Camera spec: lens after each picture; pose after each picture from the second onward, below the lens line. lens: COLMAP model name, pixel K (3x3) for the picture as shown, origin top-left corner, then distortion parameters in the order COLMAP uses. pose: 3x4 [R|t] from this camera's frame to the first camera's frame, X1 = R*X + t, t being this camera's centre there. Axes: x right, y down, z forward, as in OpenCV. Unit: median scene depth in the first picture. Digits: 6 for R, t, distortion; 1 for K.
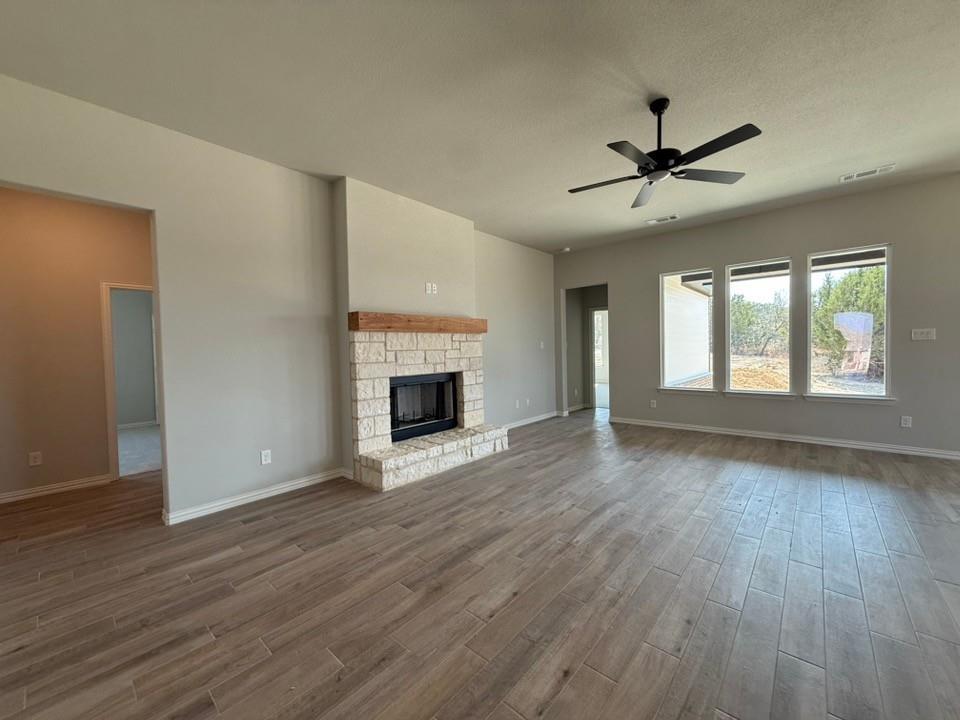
lens RADIAL K [[381.2, 0, 478.5], [0, 381.2, 361.3], [0, 0, 1]] dist [-0.000187, 0.000016]
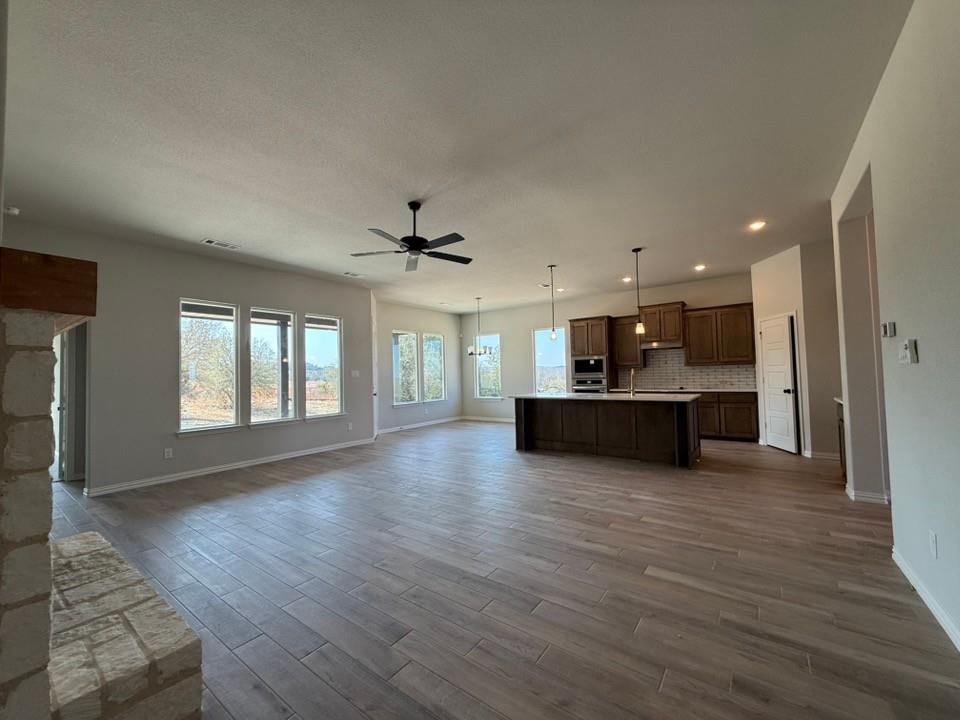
lens RADIAL K [[381.2, 0, 478.5], [0, 381.2, 361.3], [0, 0, 1]] dist [-0.000187, 0.000016]
pose [[-0.092472, 0.059675, 0.993925, -0.494356], [0.056866, 0.996890, -0.054563, -0.001539], [-0.994090, 0.051475, -0.095577, 0.496834]]
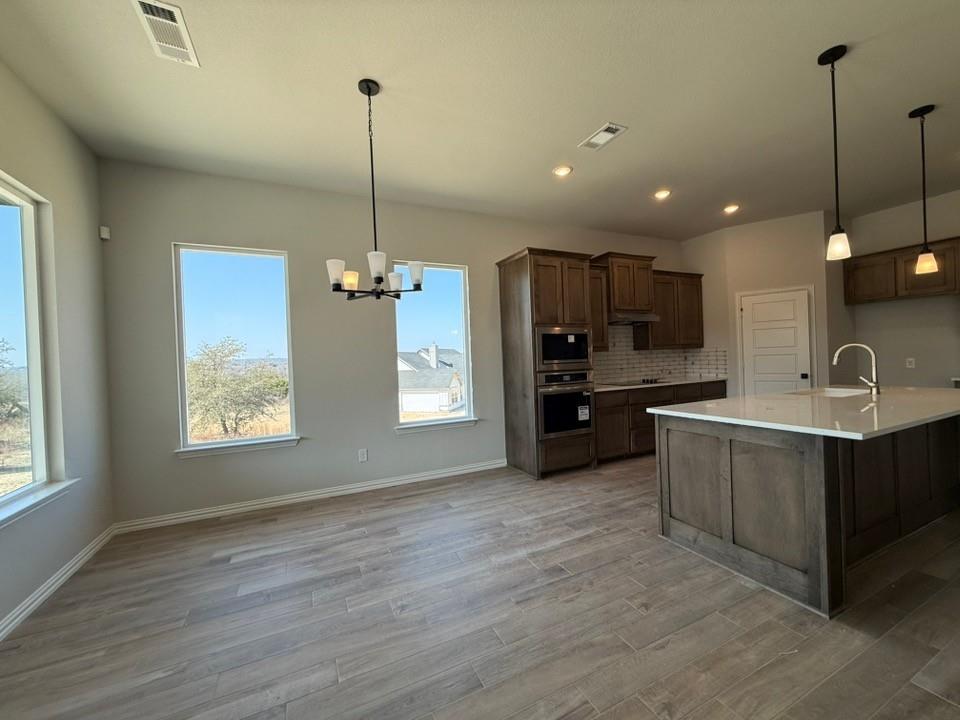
lens RADIAL K [[381.2, 0, 478.5], [0, 381.2, 361.3], [0, 0, 1]] dist [-0.000187, 0.000016]
pose [[-0.918098, 0.055459, 0.392455, 0.904055], [0.070654, 0.997203, 0.024368, -0.044143], [-0.390006, 0.050101, -0.919448, 0.712607]]
